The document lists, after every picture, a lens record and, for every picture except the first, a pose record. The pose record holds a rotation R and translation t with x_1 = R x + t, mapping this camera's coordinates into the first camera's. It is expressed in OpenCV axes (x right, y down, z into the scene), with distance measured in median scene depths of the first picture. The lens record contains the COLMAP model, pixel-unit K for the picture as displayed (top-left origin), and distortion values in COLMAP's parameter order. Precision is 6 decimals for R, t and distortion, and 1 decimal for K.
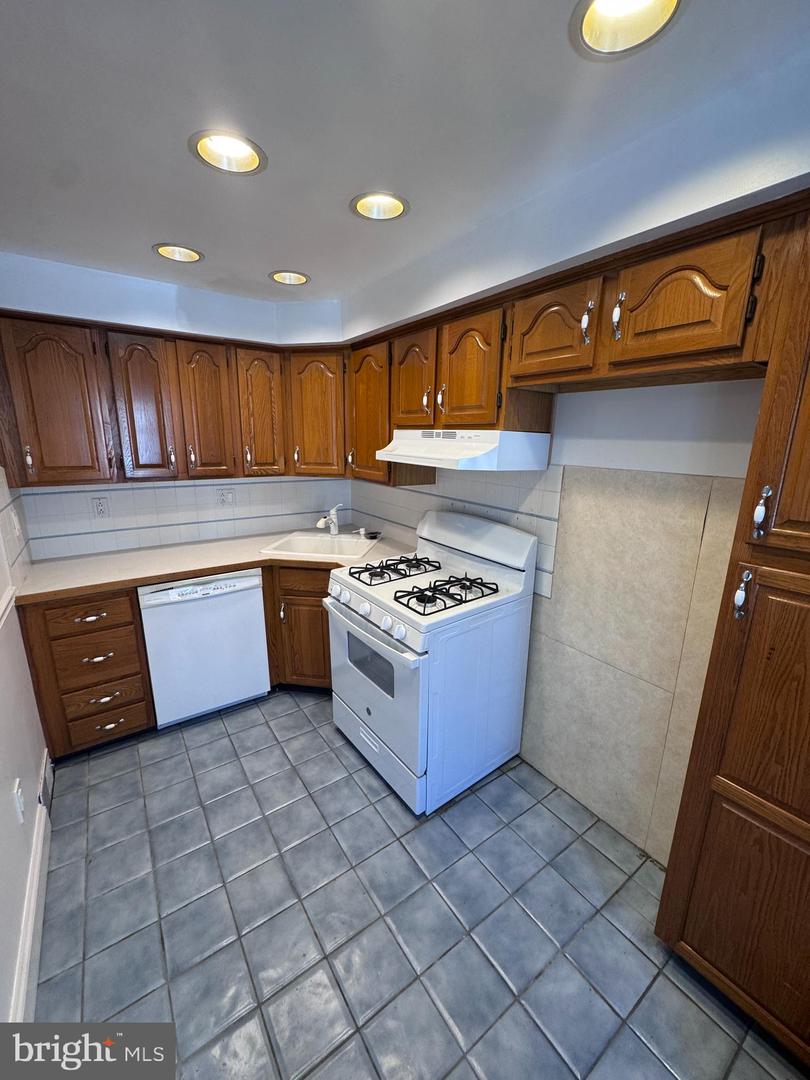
lens RADIAL K [[431.3, 0, 408.0], [0, 431.3, 537.4], [0, 0, 1]] dist [-0.004896, 0.000563]
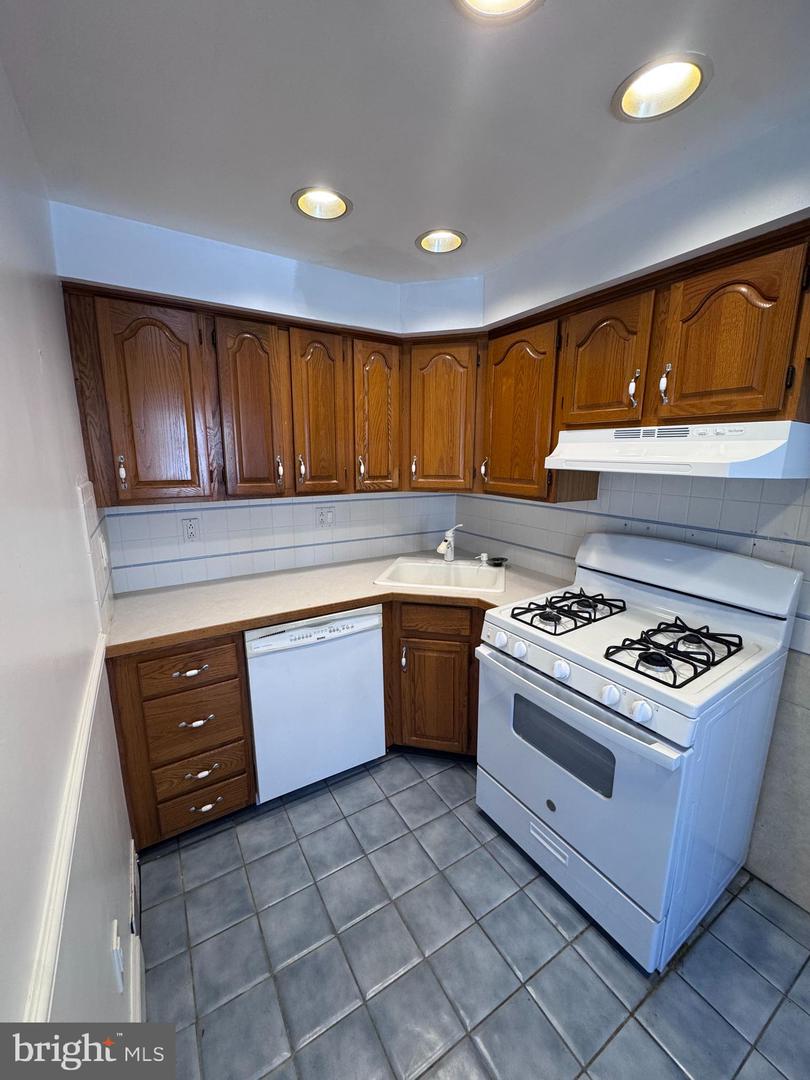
lens RADIAL K [[431.3, 0, 408.0], [0, 431.3, 537.4], [0, 0, 1]] dist [-0.004896, 0.000563]
pose [[0.997898, -0.001041, -0.064795, -0.273433], [-0.001610, 0.999164, -0.040843, -0.024549], [0.064784, 0.040862, 0.997062, 0.217388]]
